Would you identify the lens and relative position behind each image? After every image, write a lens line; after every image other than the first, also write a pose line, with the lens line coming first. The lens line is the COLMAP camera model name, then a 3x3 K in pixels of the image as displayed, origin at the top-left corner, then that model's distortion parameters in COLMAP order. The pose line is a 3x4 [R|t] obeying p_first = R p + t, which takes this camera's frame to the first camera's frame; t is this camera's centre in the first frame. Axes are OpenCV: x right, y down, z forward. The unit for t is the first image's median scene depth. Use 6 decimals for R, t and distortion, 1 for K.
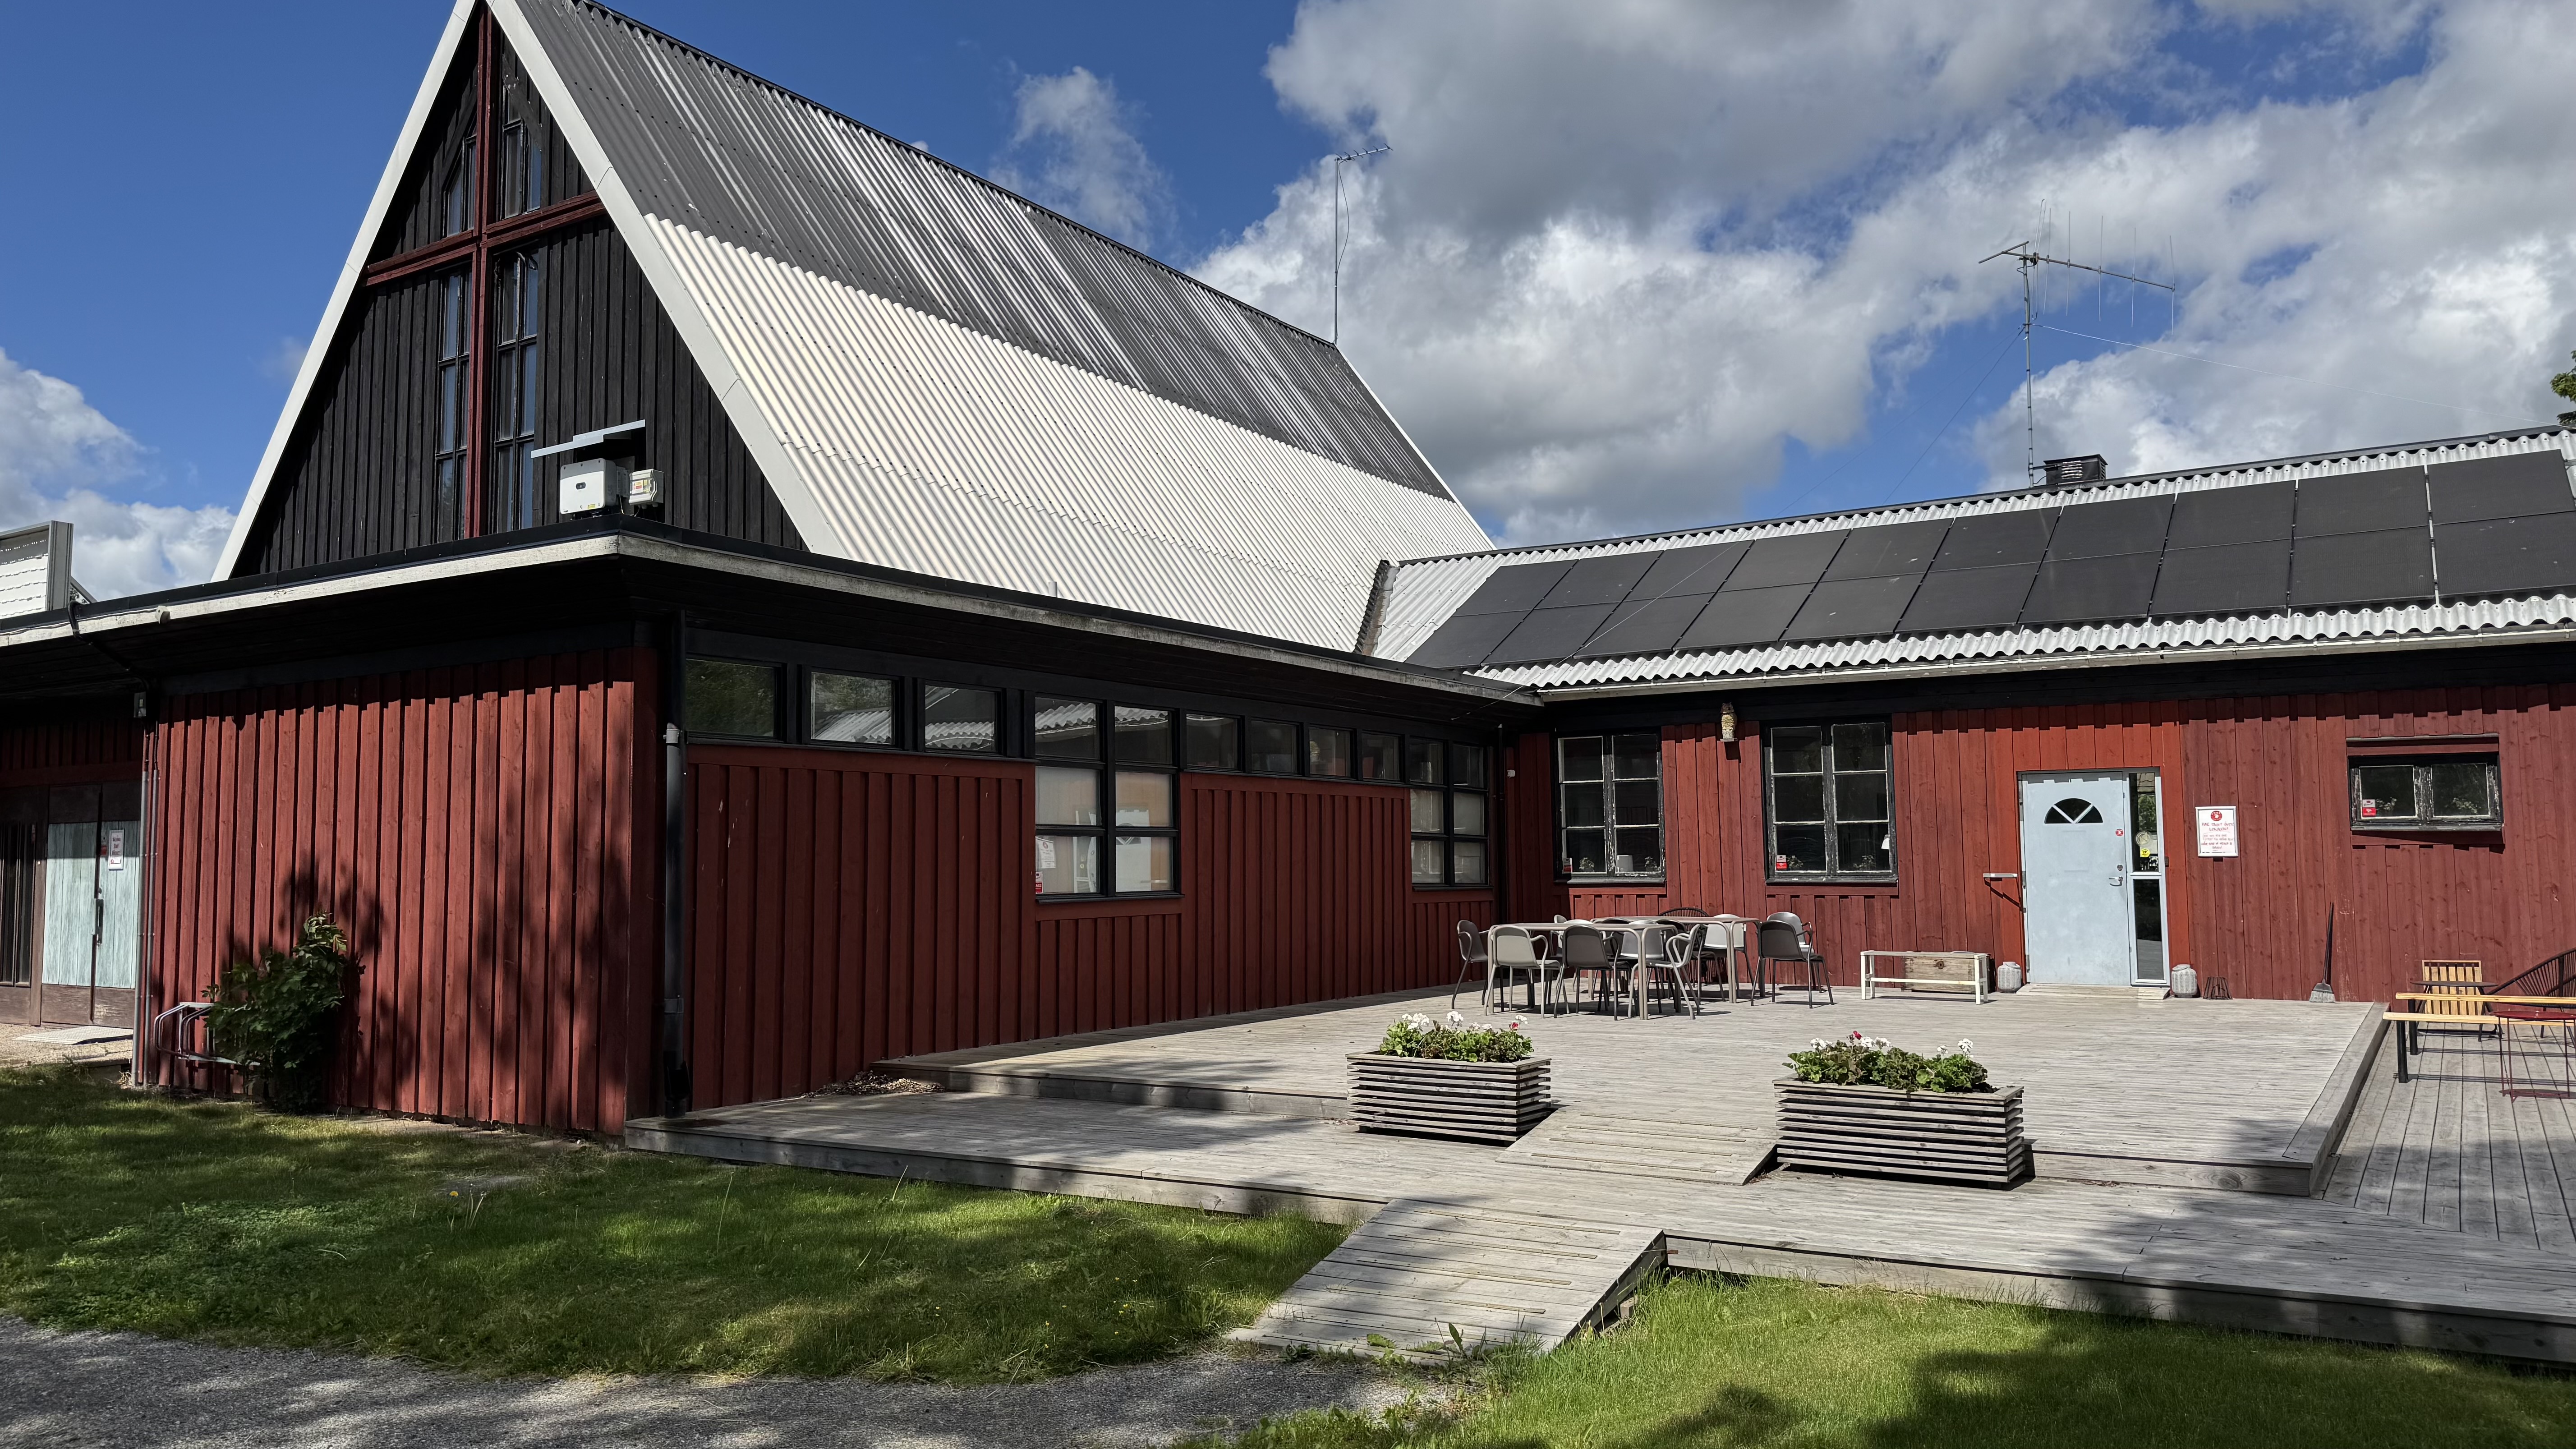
lens RADIAL K [[1845.3, 0, 1288.2], [0, 1845.3, 727.4], [0, 0, 1]] dist [-0.001533, -0.000274]
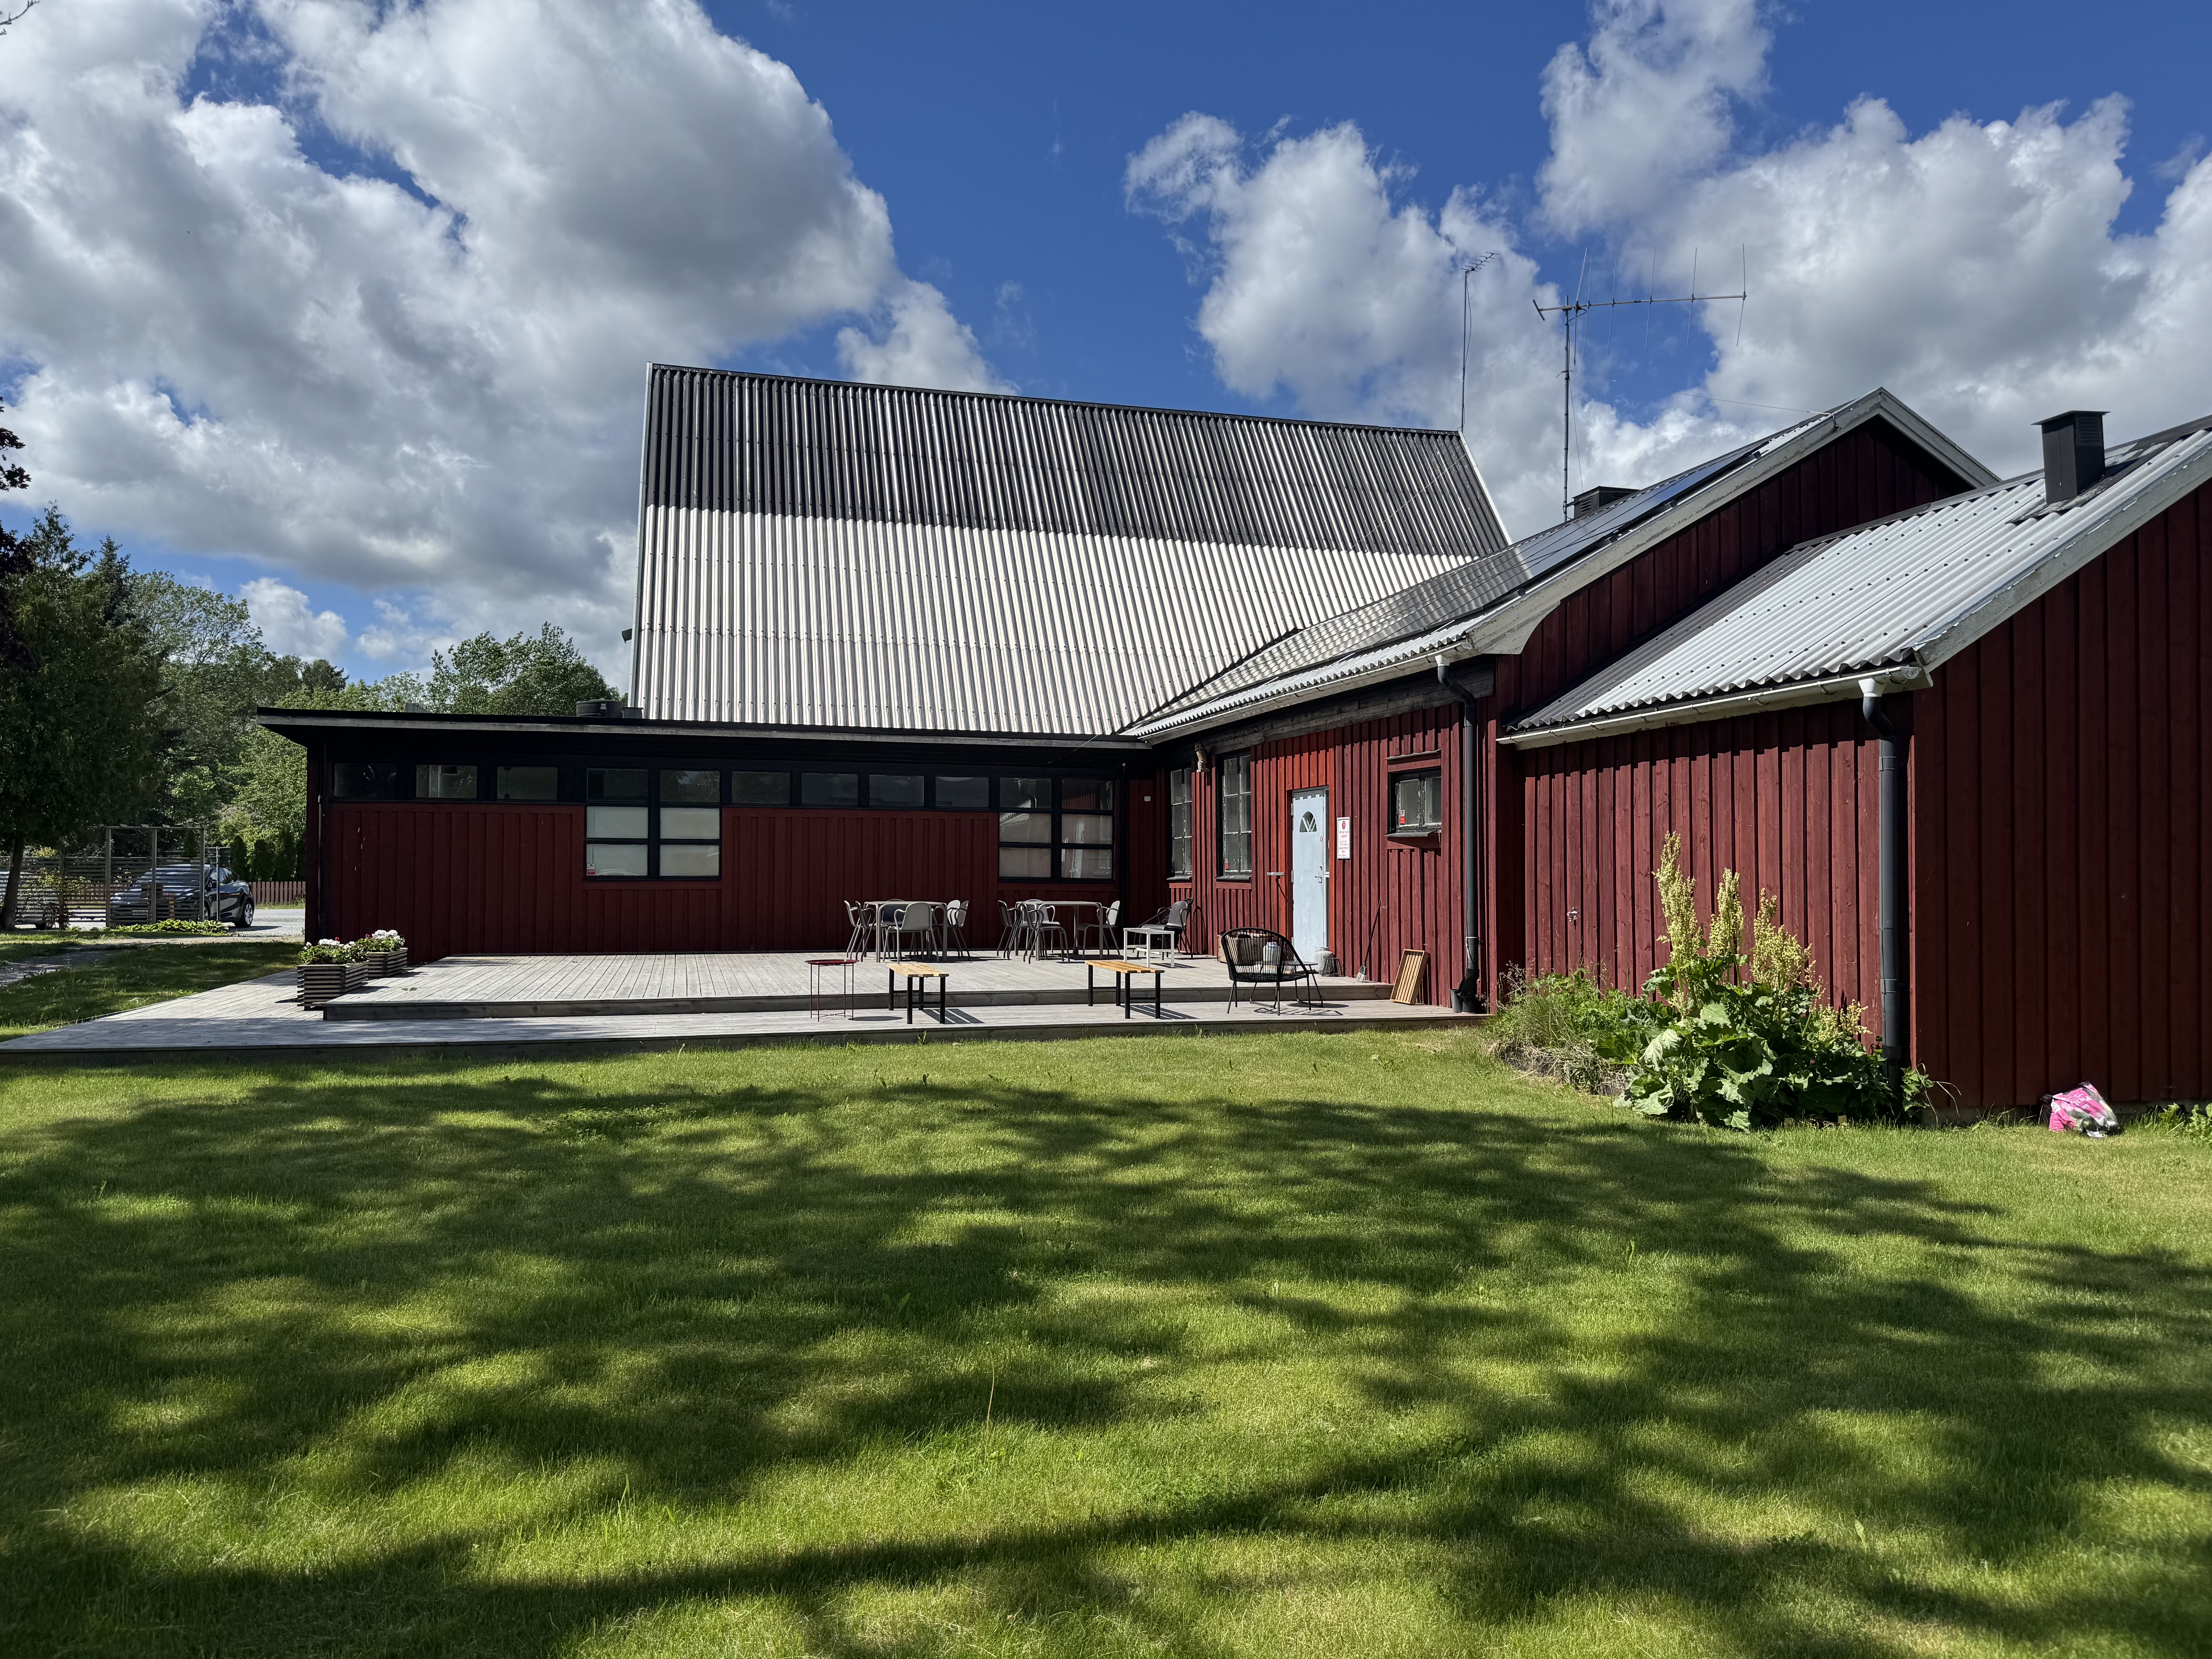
lens RADIAL K [[1551.3, 0, 1099.1], [0, 1551.3, 807.7], [0, 0, 1]] dist [0.103082, -0.031240]
pose [[0.746393, -0.016837, -0.665292, 1.160963], [0.041752, 0.998895, 0.021561, 0.009136], [0.664194, -0.043870, 0.746272, 0.160585]]
